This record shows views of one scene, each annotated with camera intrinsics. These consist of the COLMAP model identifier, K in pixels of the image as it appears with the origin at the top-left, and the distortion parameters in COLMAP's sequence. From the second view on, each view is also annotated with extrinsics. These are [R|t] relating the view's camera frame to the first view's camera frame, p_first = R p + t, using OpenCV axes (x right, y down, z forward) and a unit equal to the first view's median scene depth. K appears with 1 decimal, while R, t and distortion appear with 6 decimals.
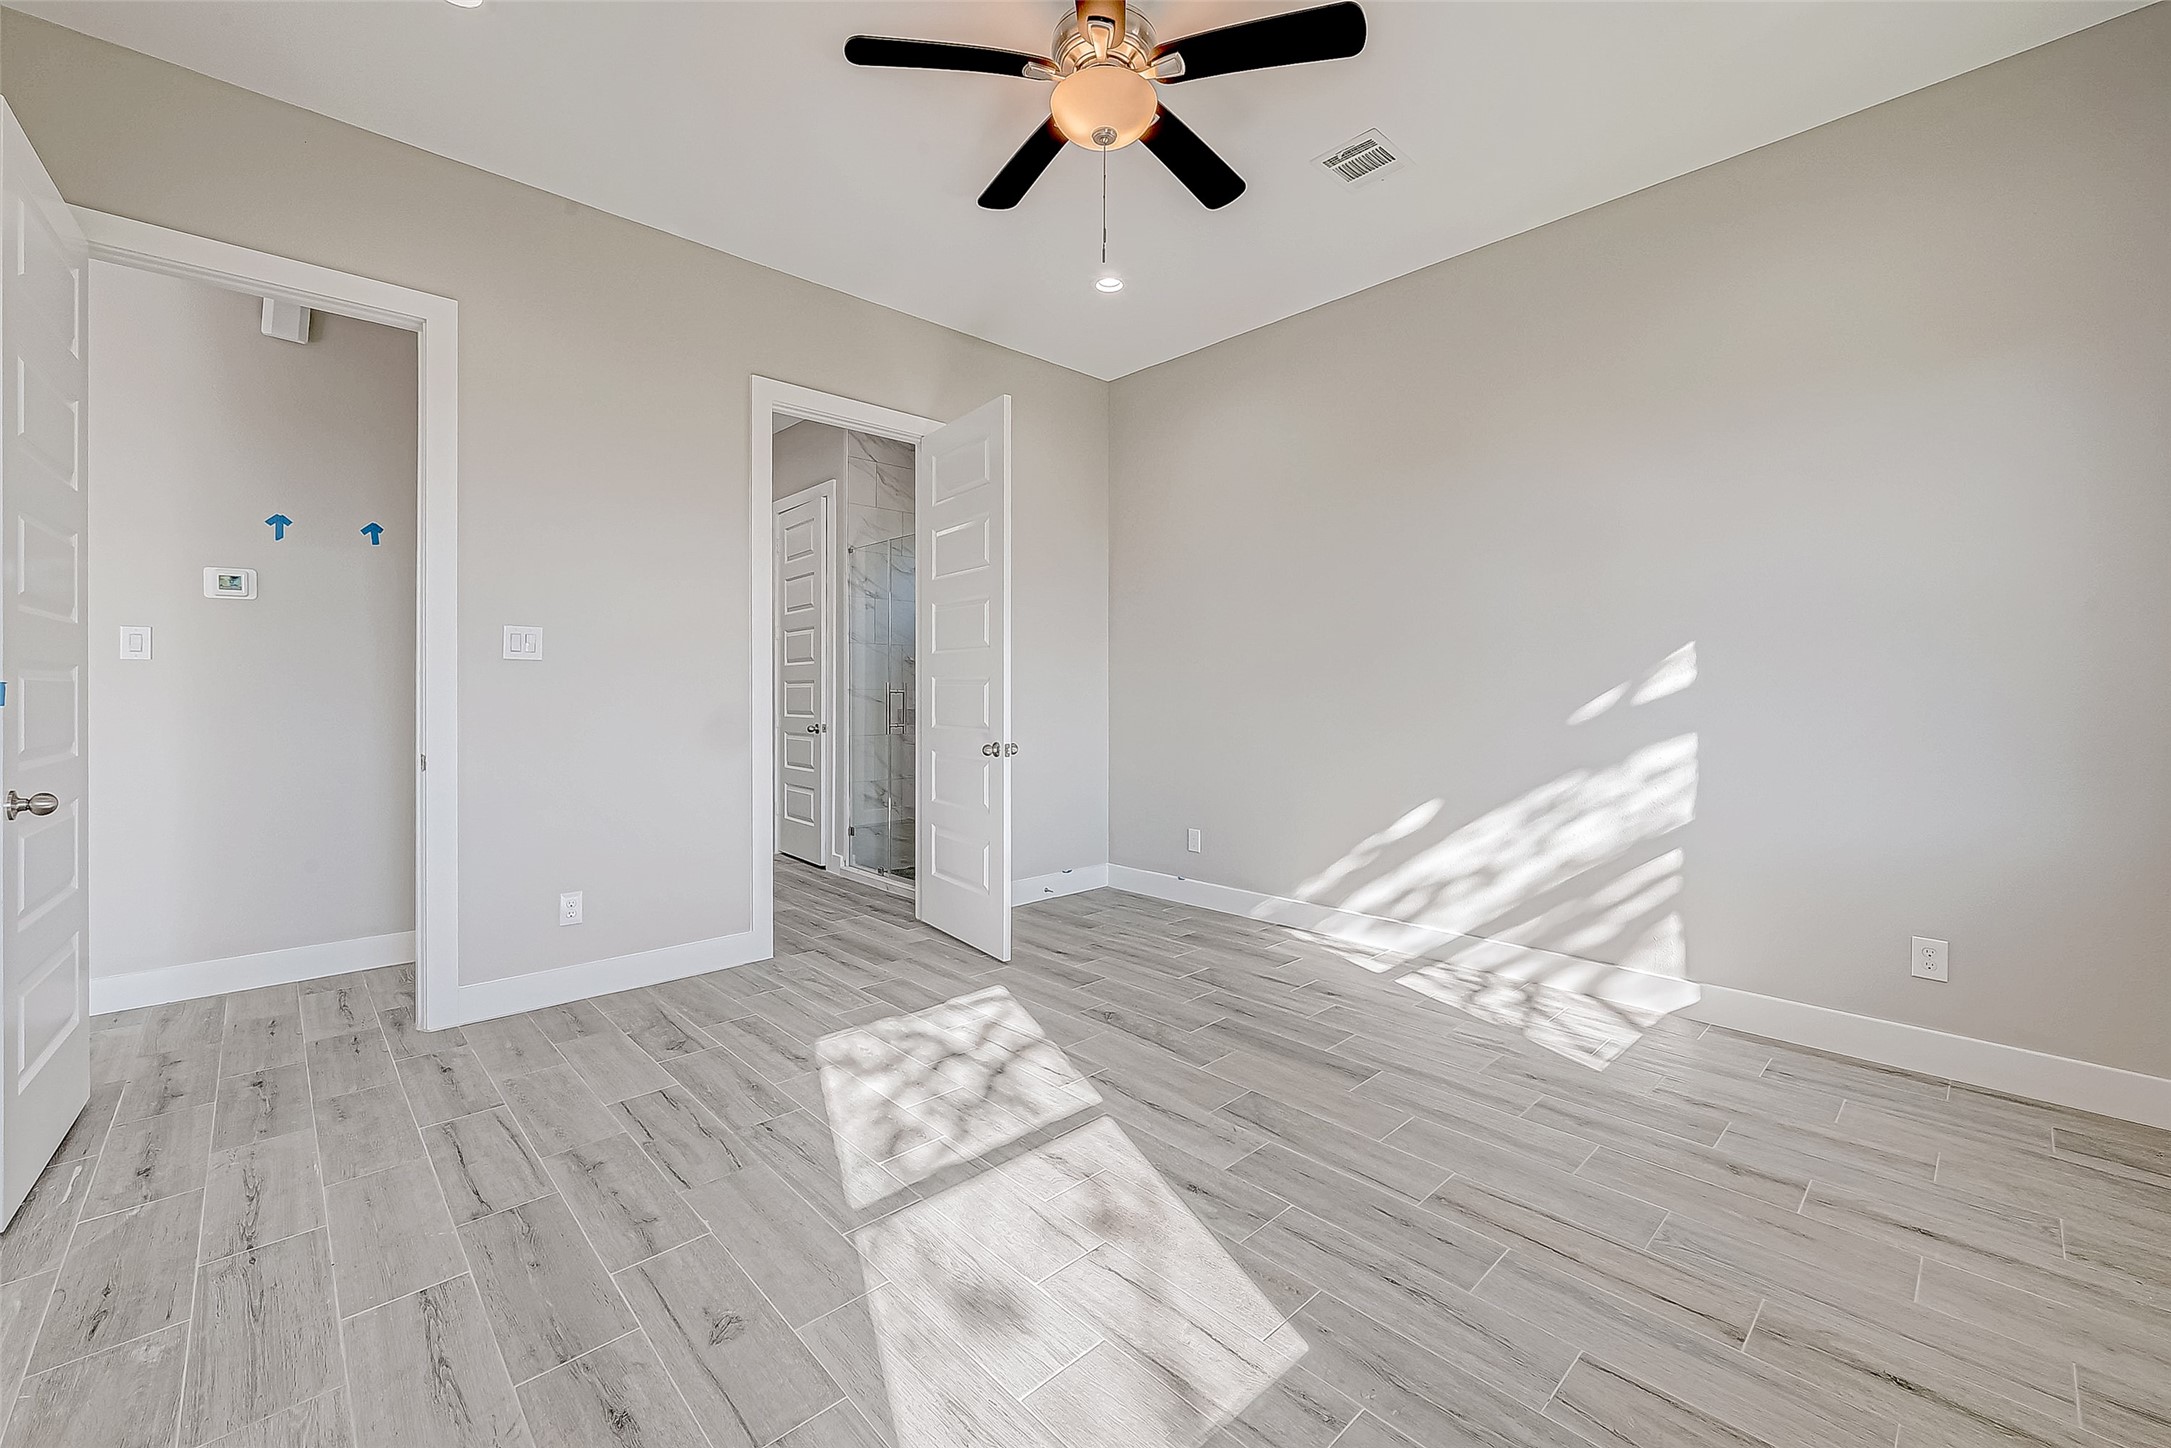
lens RADIAL K [[877.0, 0, 1075.8], [0, 877.0, 694.8], [0, 0, 1]] dist [0.000740, -0.000519]
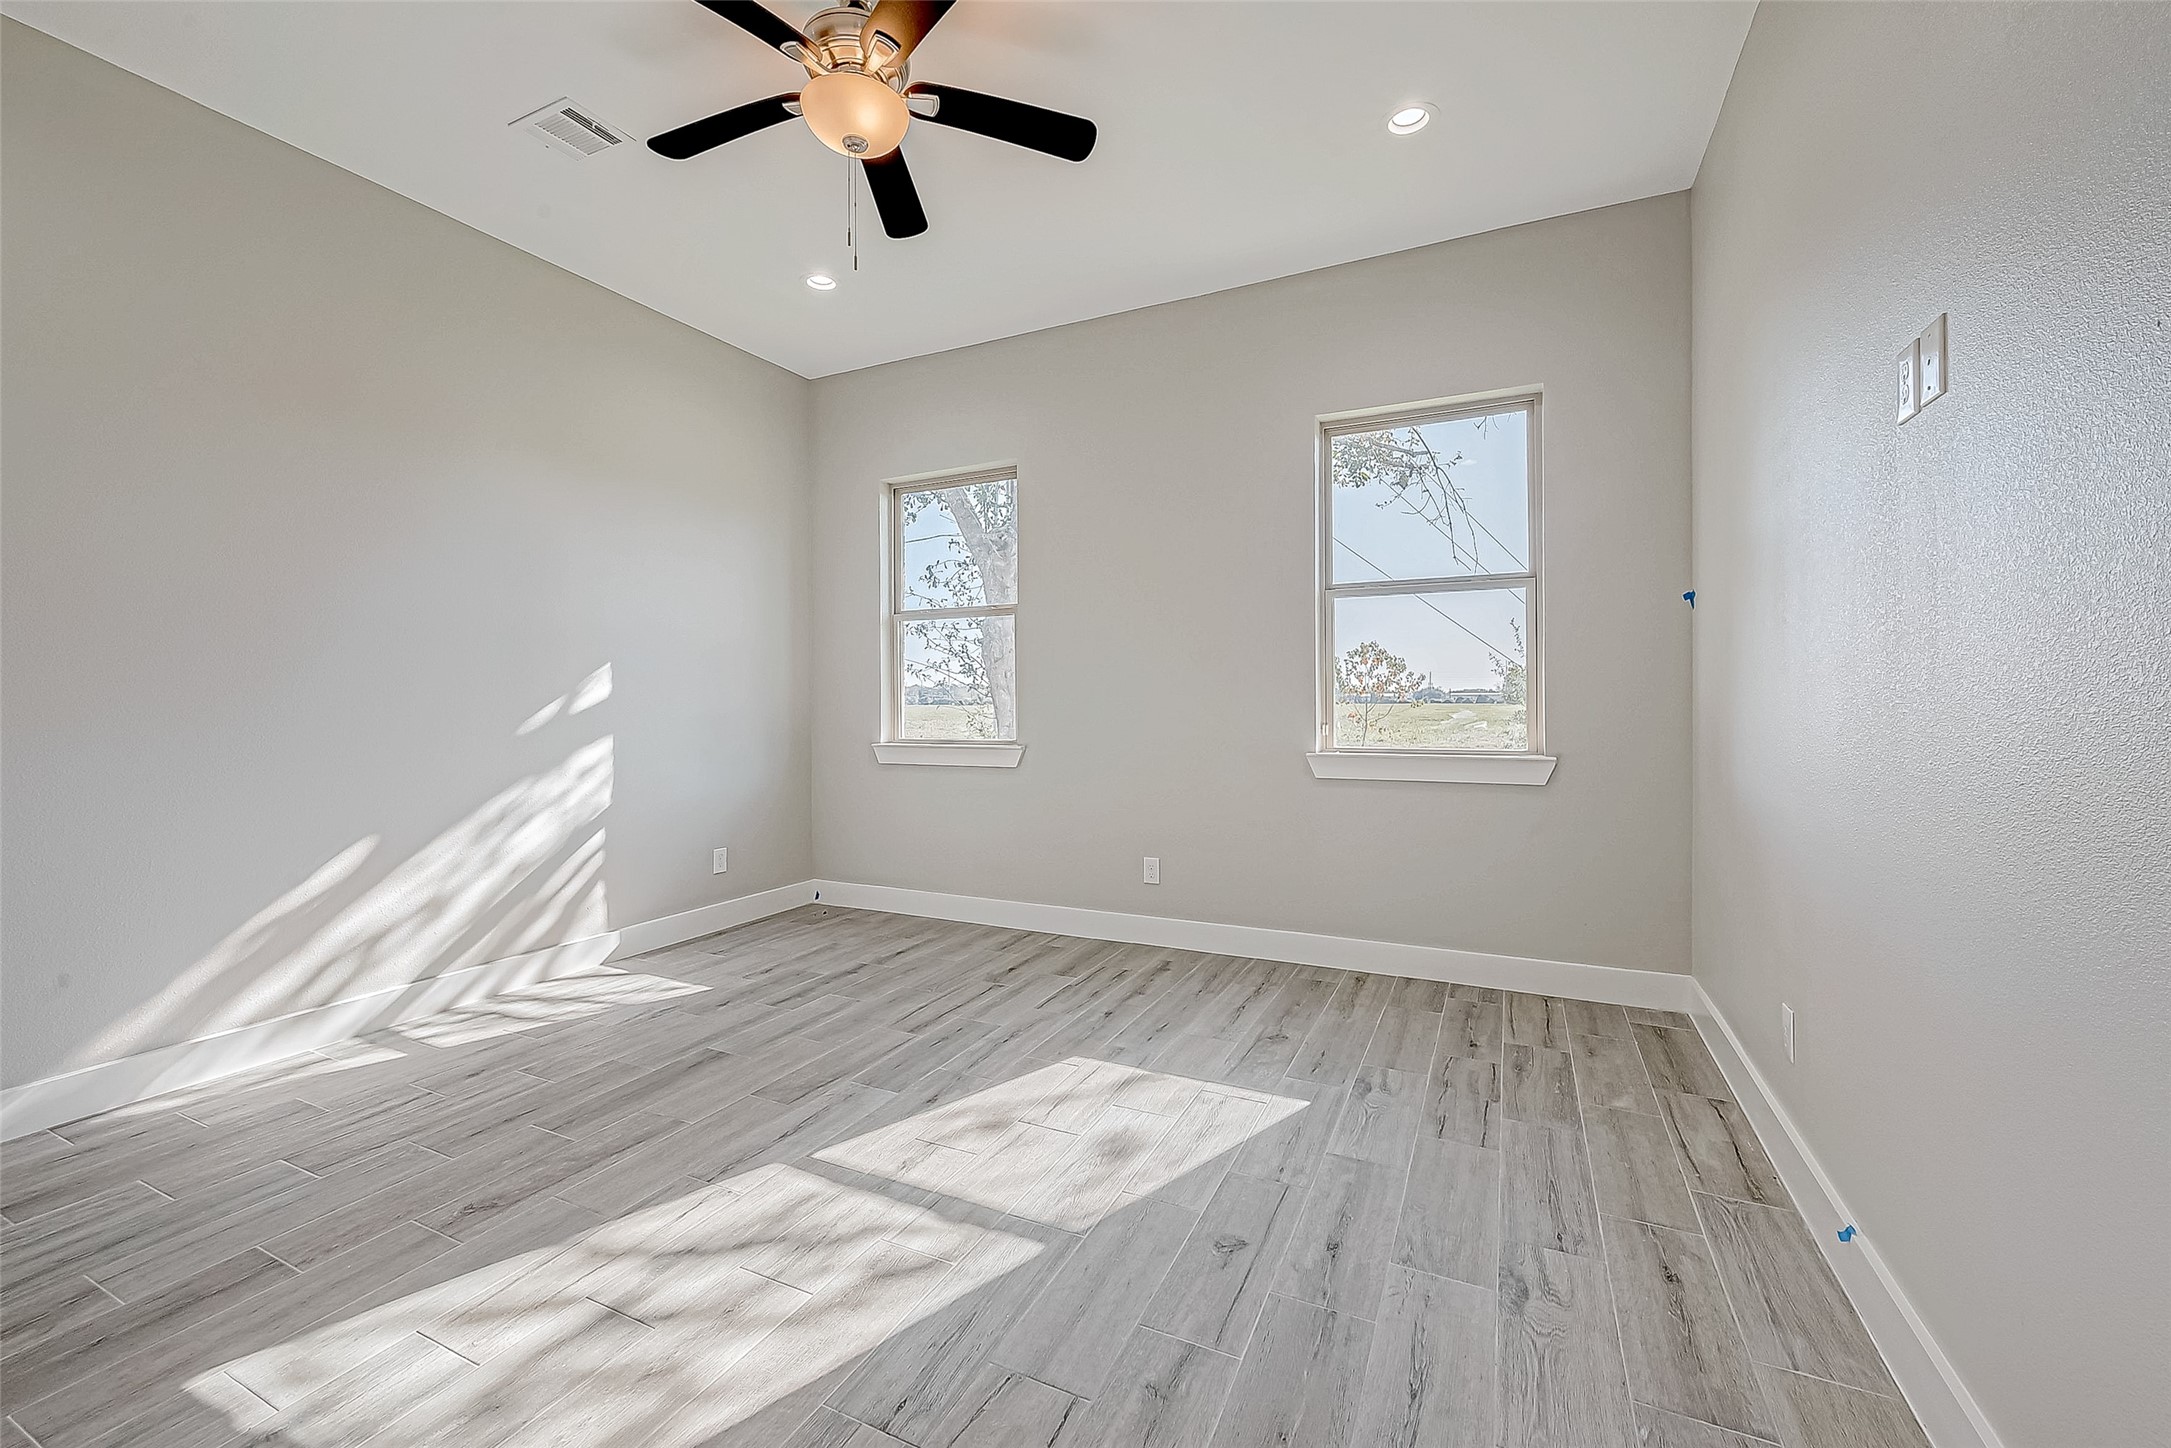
lens RADIAL K [[887.5, 0, 1085.5], [0, 887.5, 724.0], [0, 0, 1]] dist [0.002705, 0.000012]
pose [[-0.368224, -0.023482, 0.929441, -0.822498], [0.011496, 0.999490, 0.029806, -0.003268], [-0.929666, 0.021660, -0.367766, 0.932641]]
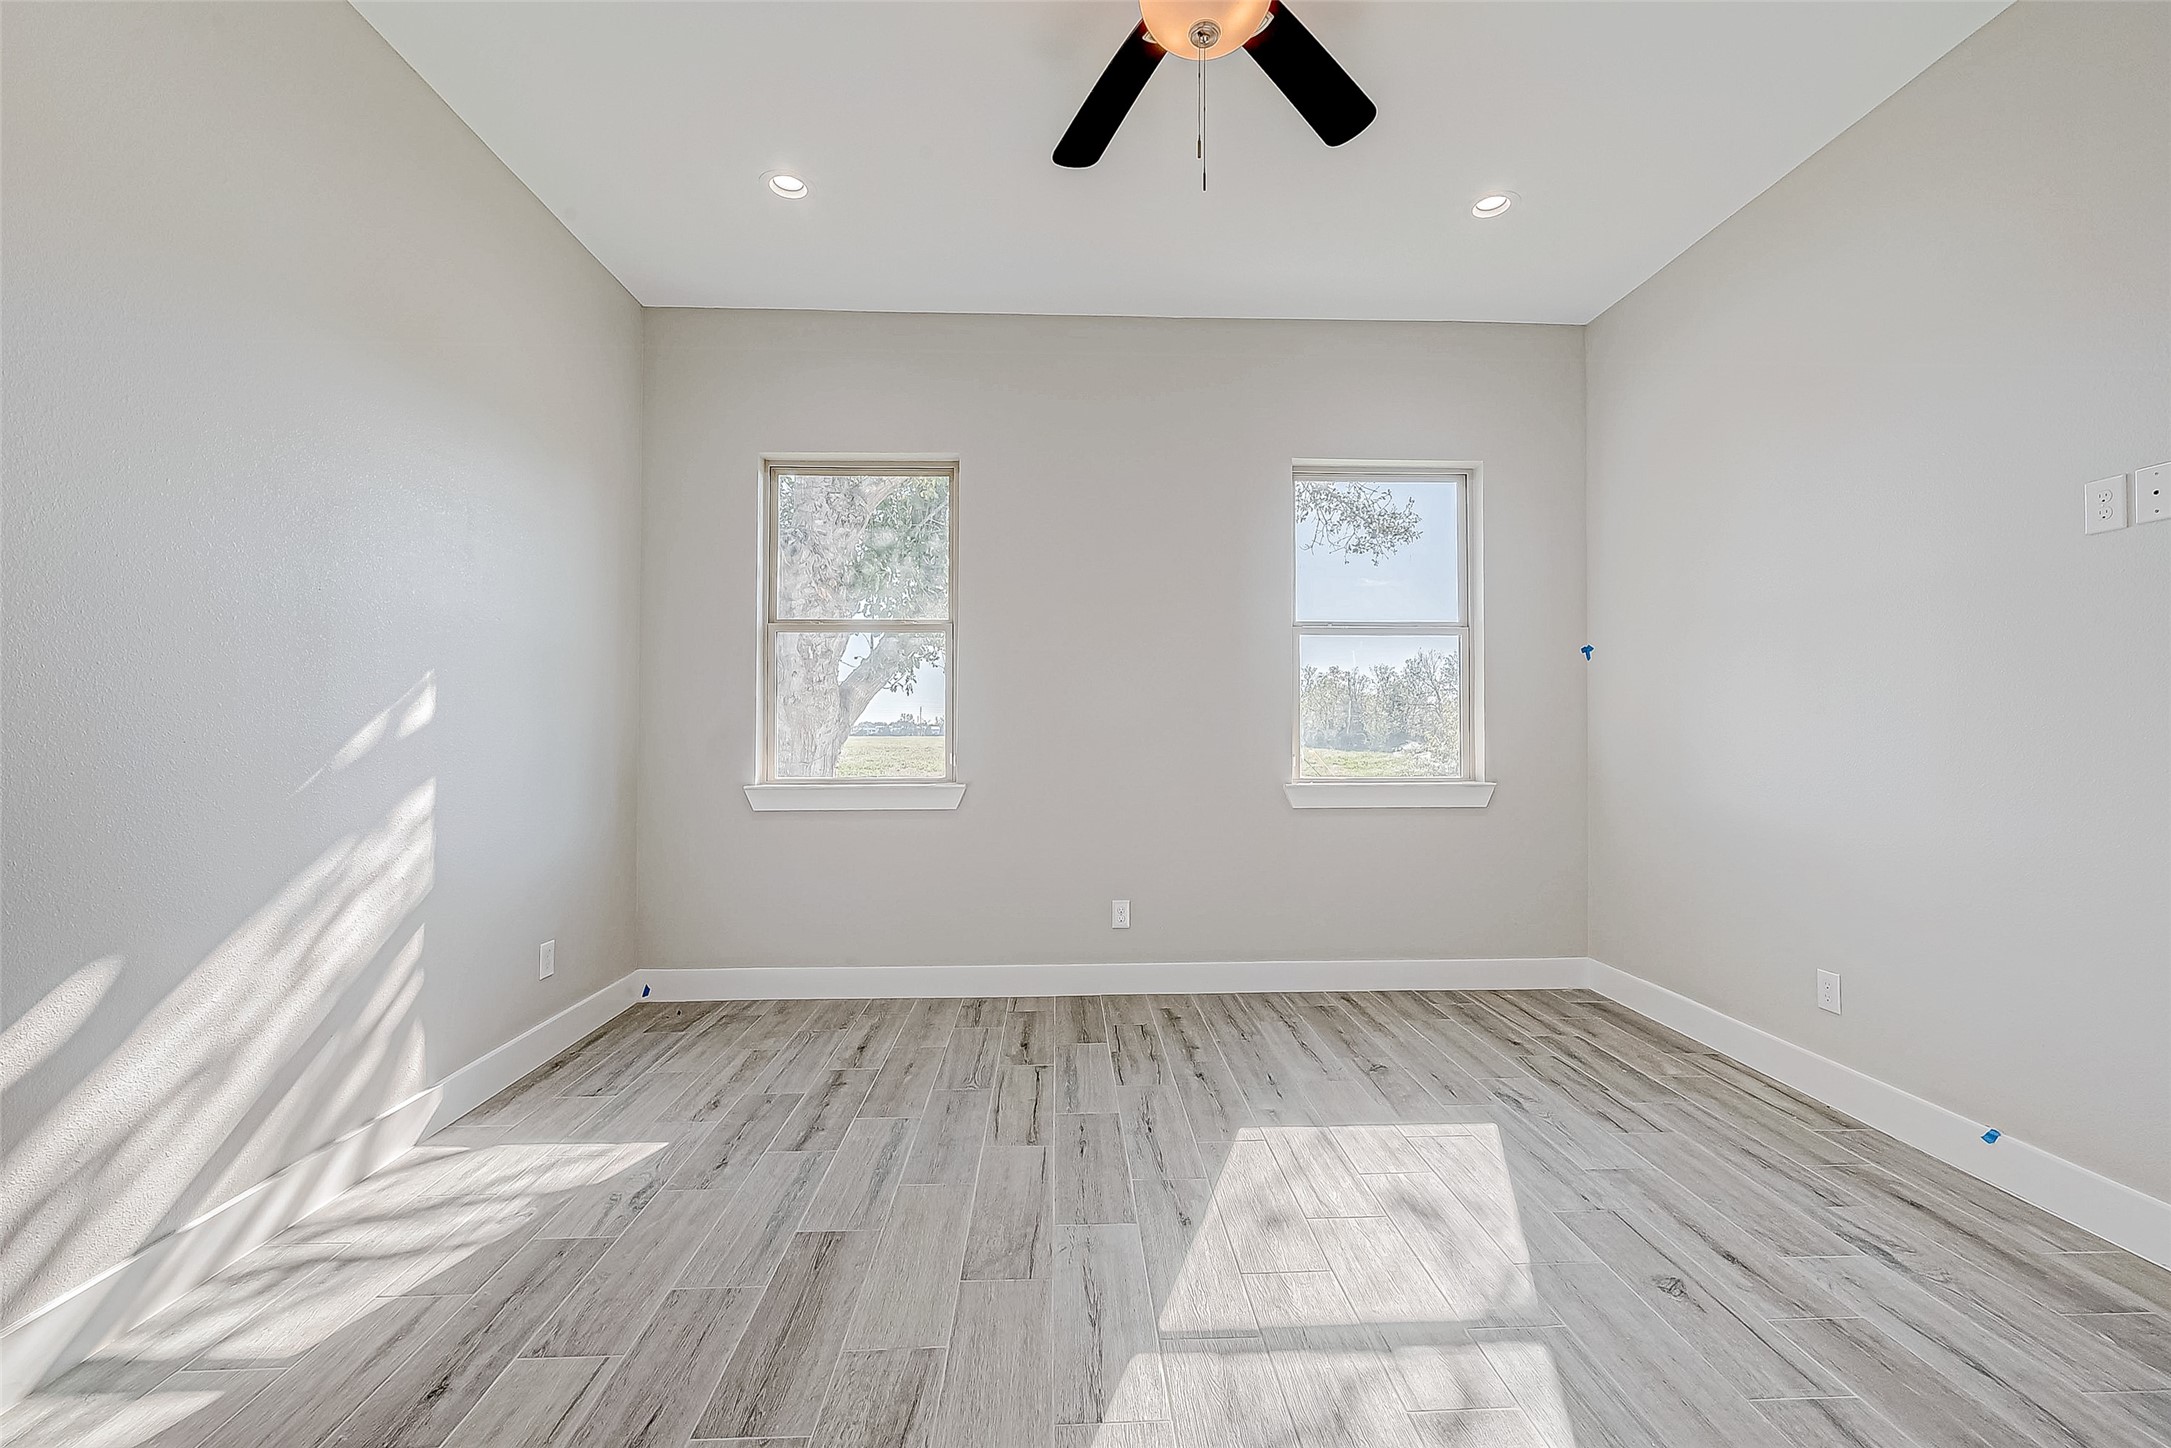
lens RADIAL K [[873.1, 0, 1101.6], [0, 873.1, 728.8], [0, 0, 1]] dist [-0.002952, -0.000070]
pose [[-0.767309, 0.002255, 0.641274, -0.326124], [0.004624, 0.999987, 0.002016, -0.004949], [-0.641261, 0.004513, -0.767310, 1.367600]]
